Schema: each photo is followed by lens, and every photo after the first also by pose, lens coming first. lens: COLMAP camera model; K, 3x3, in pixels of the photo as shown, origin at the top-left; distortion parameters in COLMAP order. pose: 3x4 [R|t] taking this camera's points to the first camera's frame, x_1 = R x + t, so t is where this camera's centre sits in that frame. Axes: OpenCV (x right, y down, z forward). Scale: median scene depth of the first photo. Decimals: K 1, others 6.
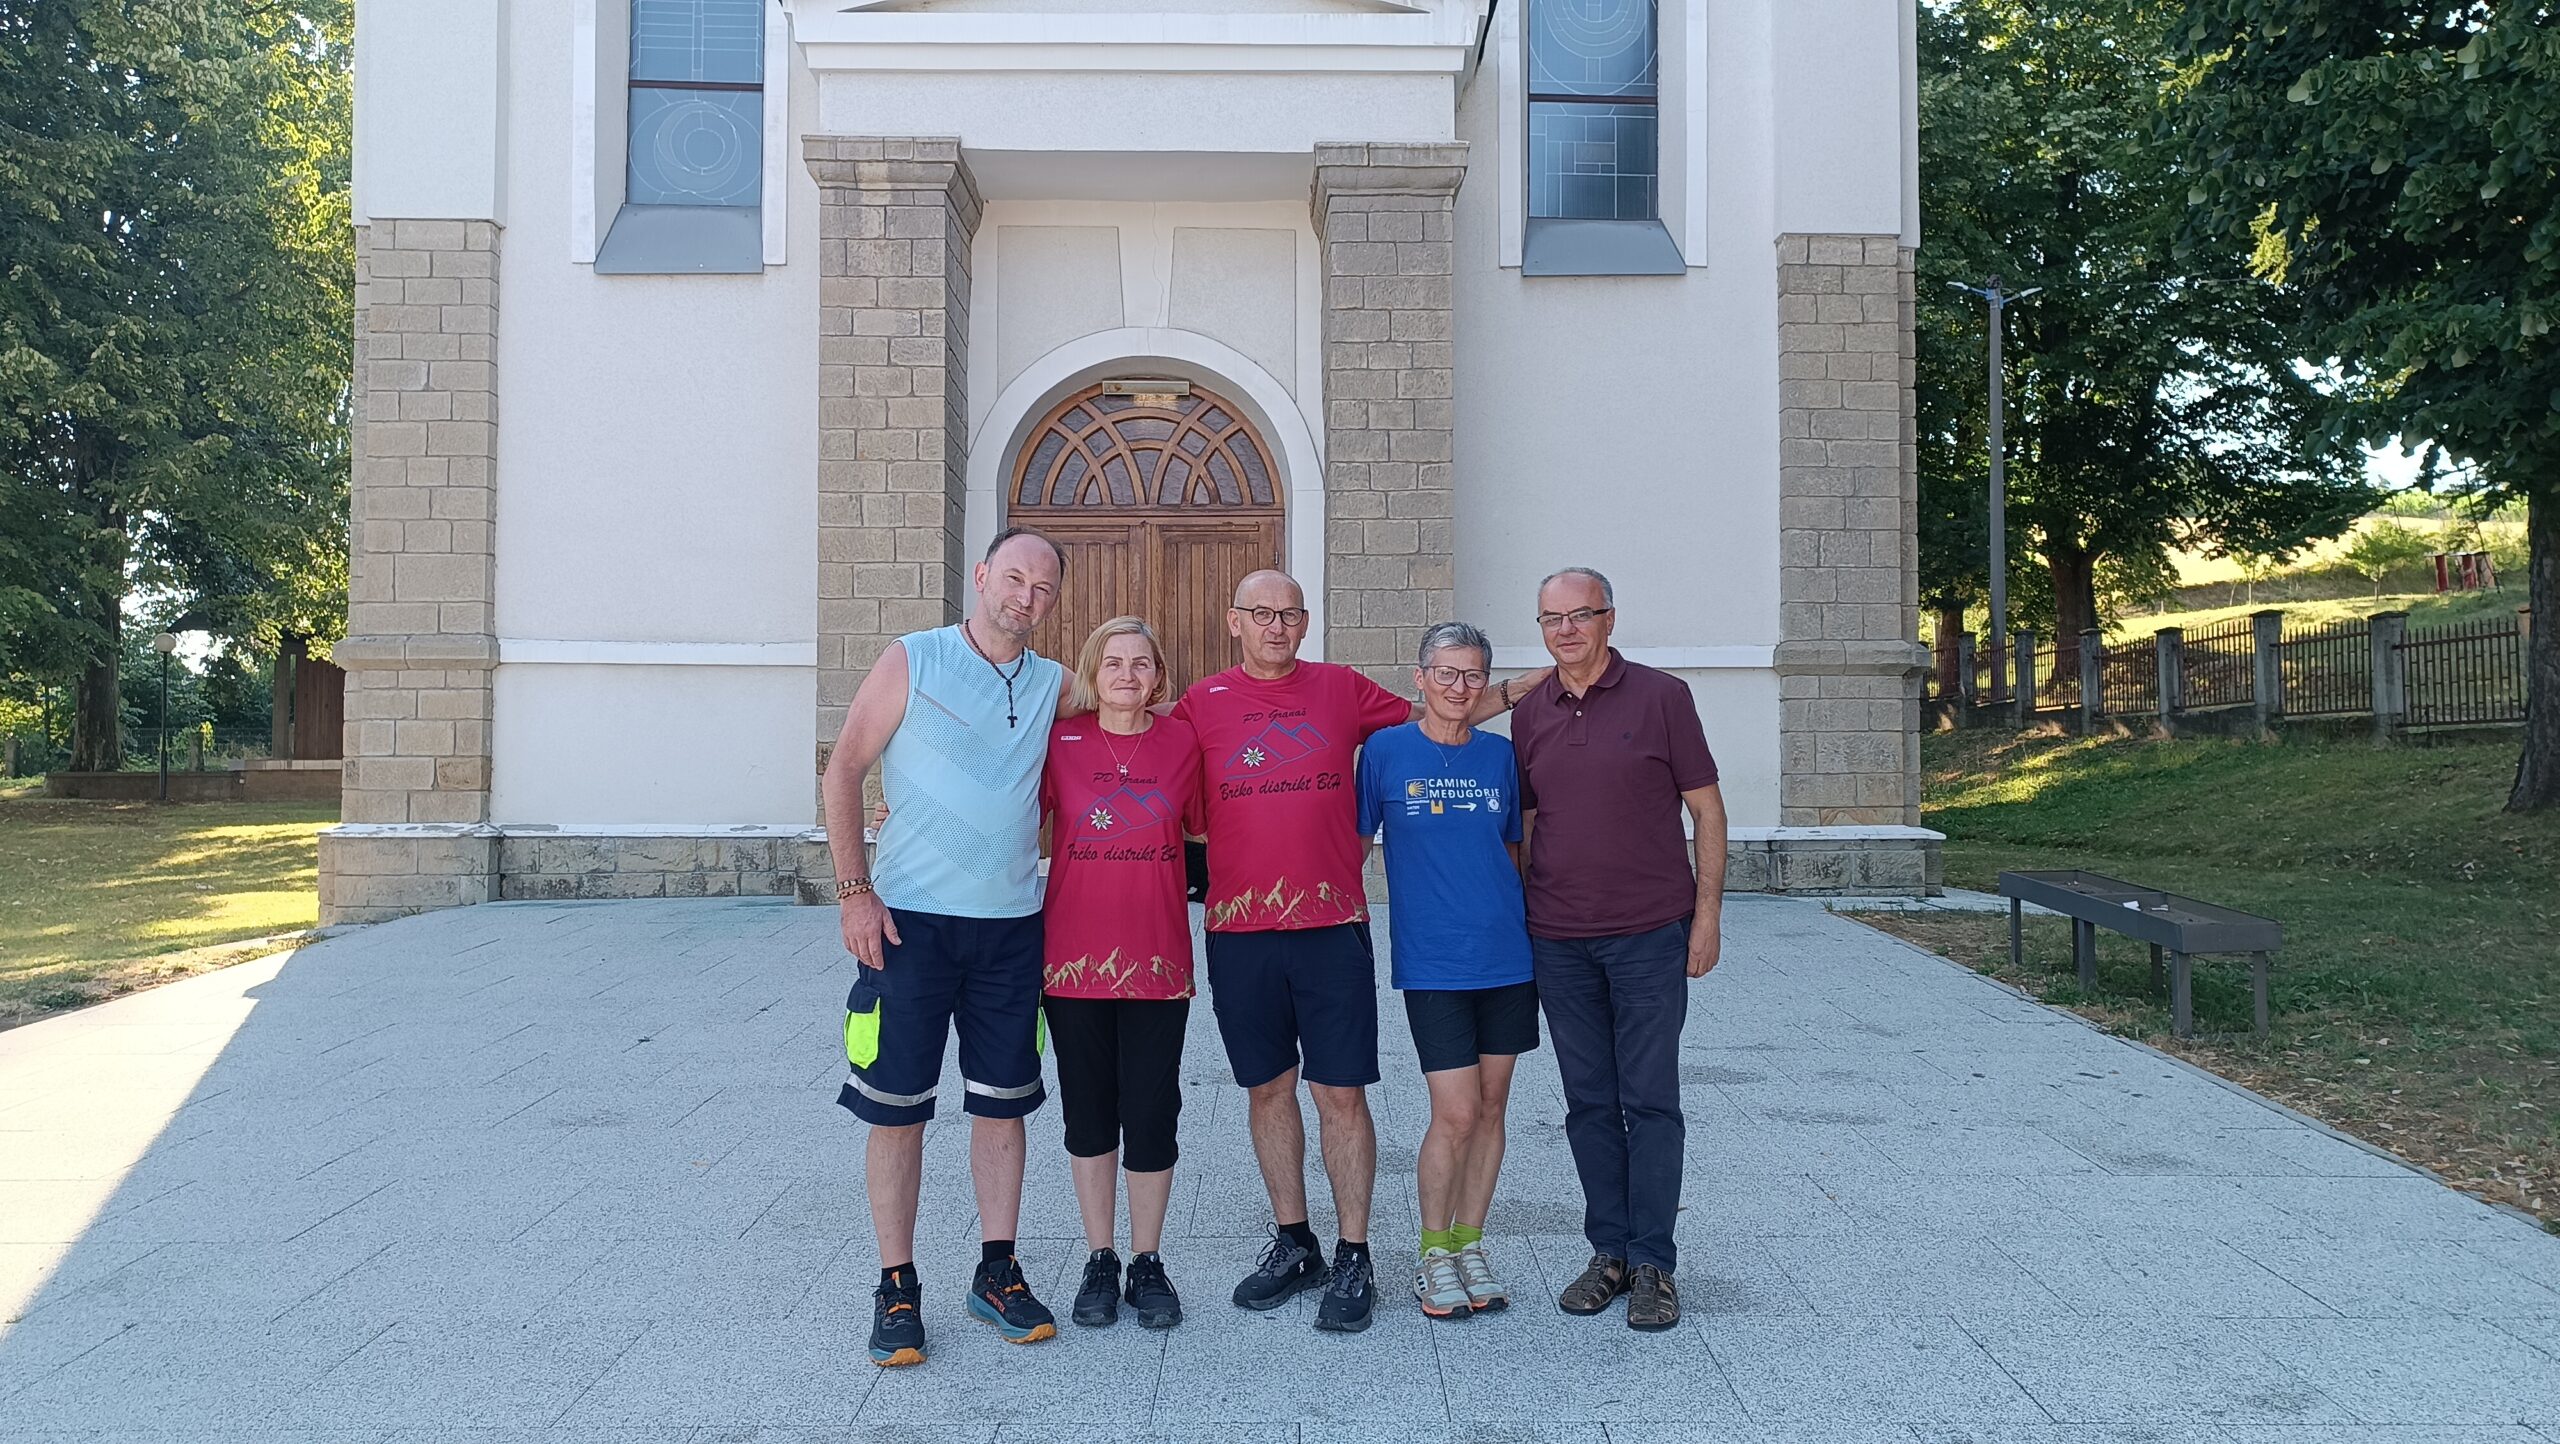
lens RADIAL K [[1930.3, 0, 1280.0], [0, 1930.3, 722.0], [0, 0, 1]] dist [0.065138, -0.080702]
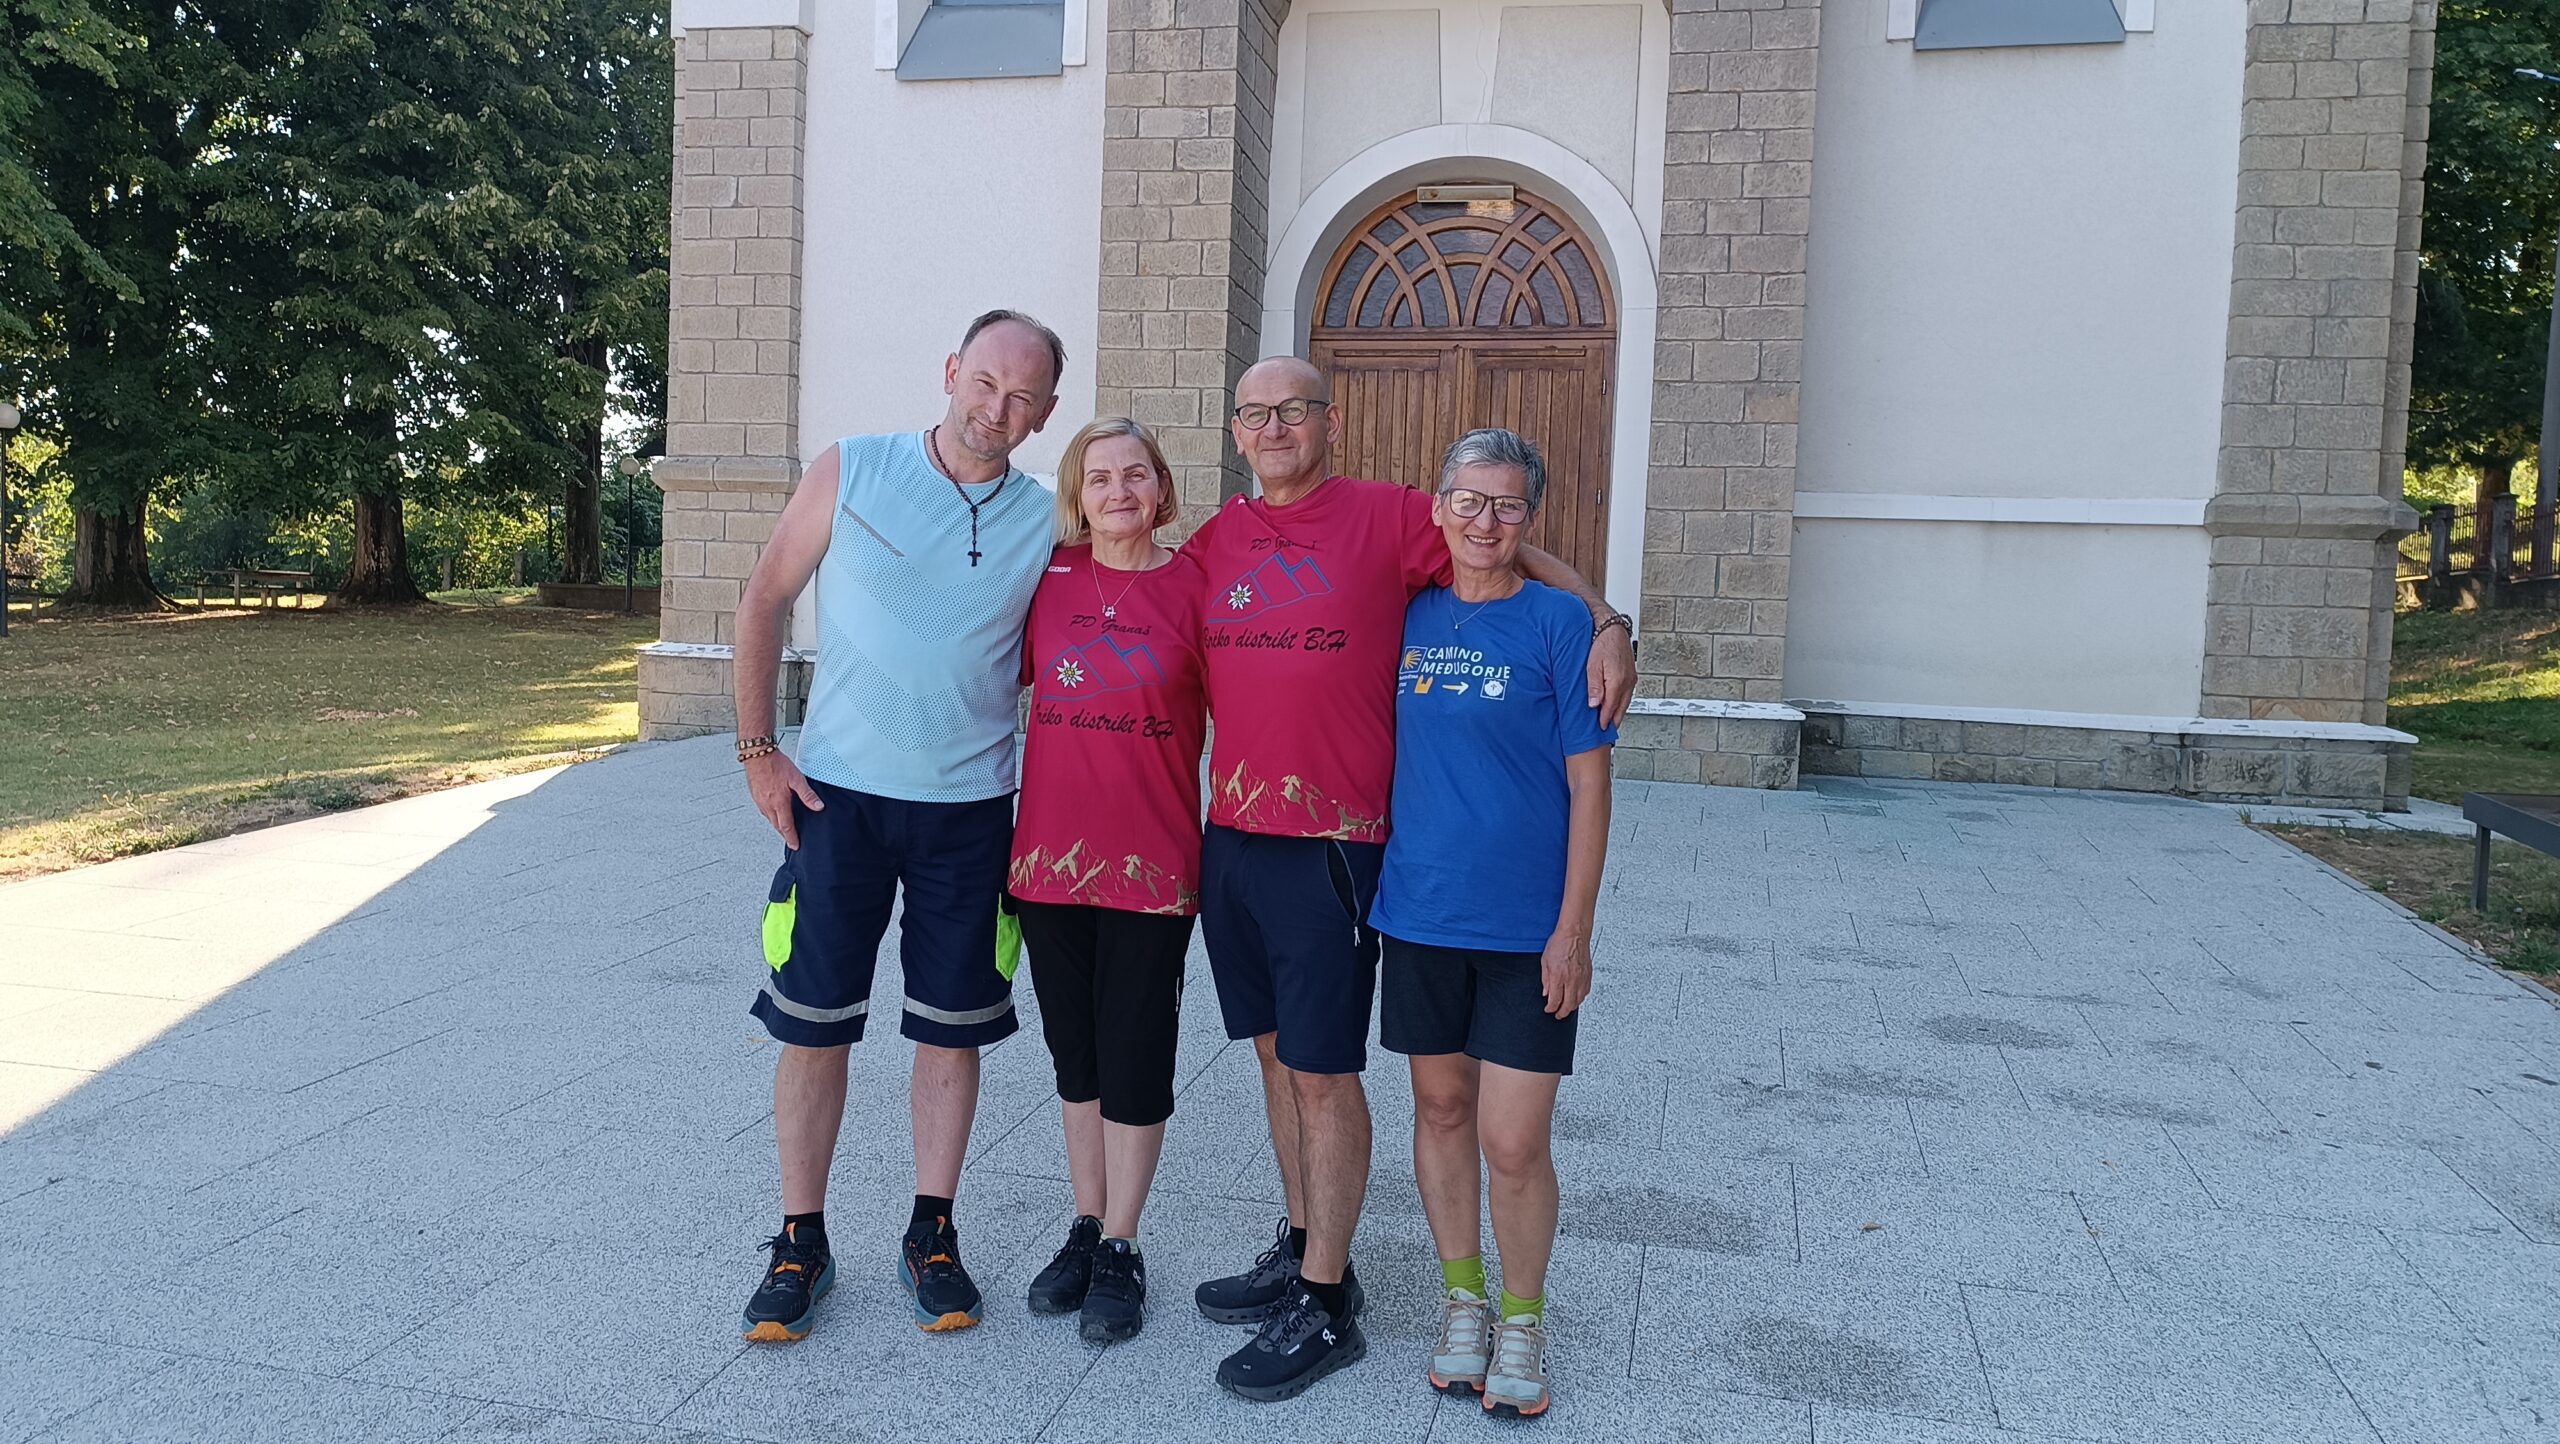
lens RADIAL K [[1888.3, 0, 1280.0], [0, 1888.3, 722.0], [0, 0, 1]] dist [0.040196, -0.030037]
pose [[0.970482, 0.051813, -0.235542, 0.068641], [-0.032714, 0.995905, 0.084285, -0.000182], [0.238944, -0.074092, 0.968203, 0.113842]]
